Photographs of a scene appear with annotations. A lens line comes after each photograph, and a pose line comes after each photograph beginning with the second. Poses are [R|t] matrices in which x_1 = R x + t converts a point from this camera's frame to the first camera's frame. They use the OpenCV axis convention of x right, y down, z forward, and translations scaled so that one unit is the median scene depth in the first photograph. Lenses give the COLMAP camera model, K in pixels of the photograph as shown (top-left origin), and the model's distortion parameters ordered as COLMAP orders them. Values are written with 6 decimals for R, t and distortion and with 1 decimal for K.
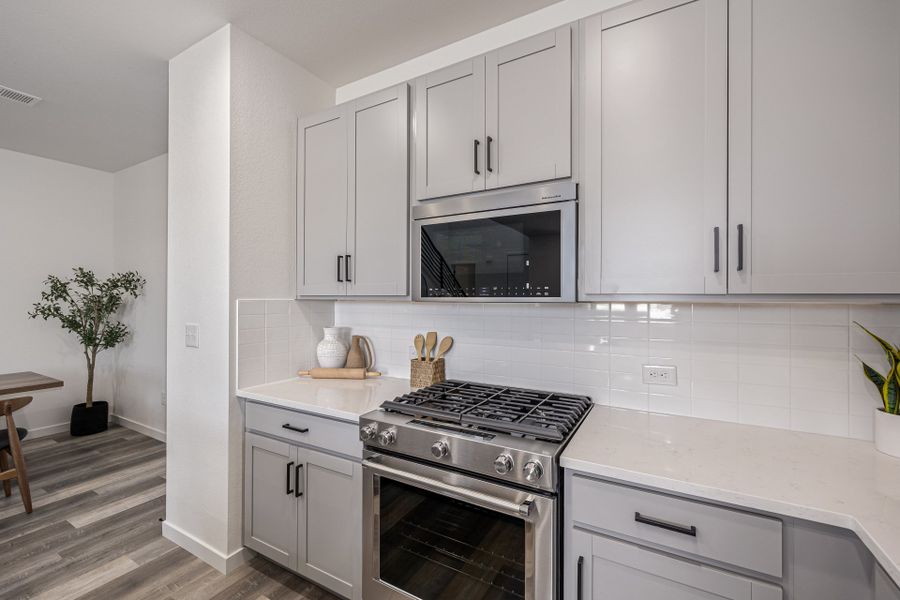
lens RADIAL K [[381.0, 0, 451.7], [0, 381.0, 301.3], [0, 0, 1]] dist [-0.000775, 0.000341]
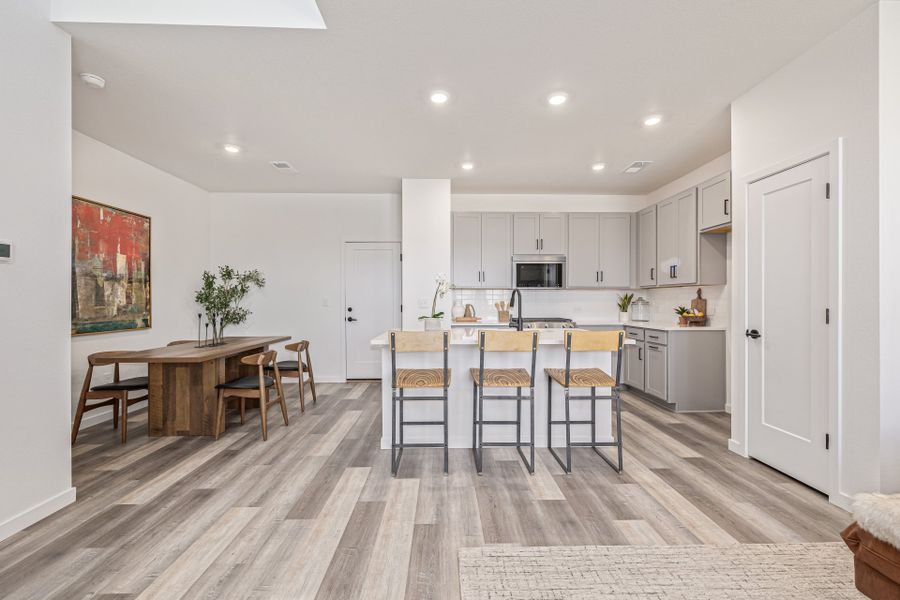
lens RADIAL K [[381.0, 0, 451.7], [0, 381.0, 301.3], [0, 0, 1]] dist [-0.000775, 0.000341]
pose [[0.858119, -0.004276, 0.513432, -1.603522], [0.006456, 0.999976, -0.002463, 0.079927], [-0.513409, 0.005429, 0.858127, -1.018891]]
